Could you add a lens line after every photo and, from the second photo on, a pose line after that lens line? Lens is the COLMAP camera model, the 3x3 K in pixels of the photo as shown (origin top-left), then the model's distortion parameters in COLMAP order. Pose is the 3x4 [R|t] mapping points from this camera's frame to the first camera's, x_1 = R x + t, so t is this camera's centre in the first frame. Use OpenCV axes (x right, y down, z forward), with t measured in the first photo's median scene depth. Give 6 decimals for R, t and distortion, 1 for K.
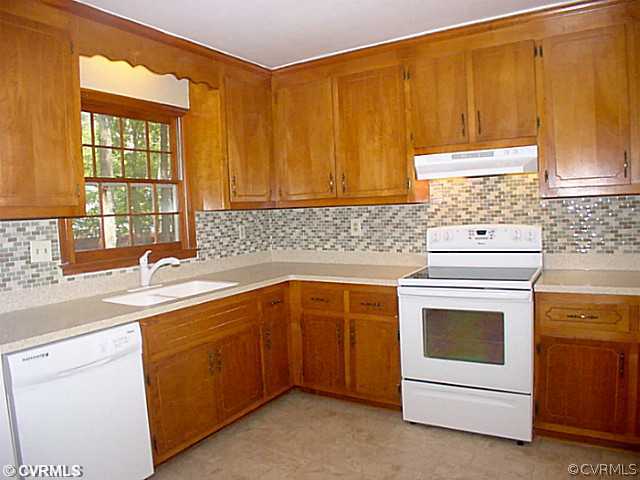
lens RADIAL K [[469.4, 0, 320.0], [0, 469.4, 240.0], [0, 0, 1]] dist [-0.112552, 0.007752]
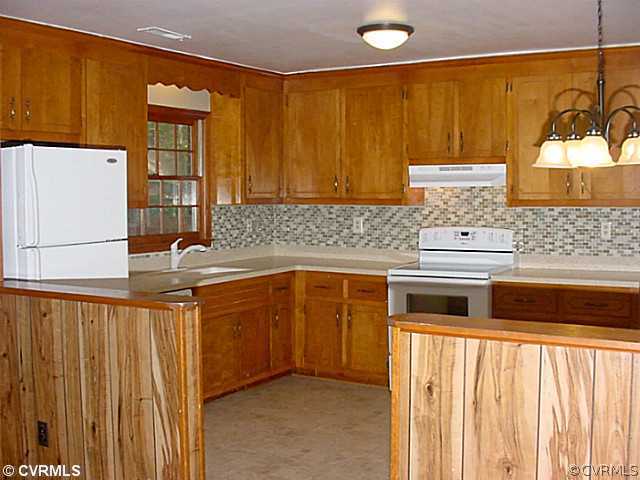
lens RADIAL K [[799.8, 0, 320.0], [0, 799.8, 240.0], [0, 0, 1]] dist [-0.162638, 0.011676]
pose [[0.999266, 0.037651, 0.007036, -0.023026], [-0.037632, 0.999288, -0.002800, 0.016857], [-0.007136, 0.002533, 0.999971, -0.908235]]
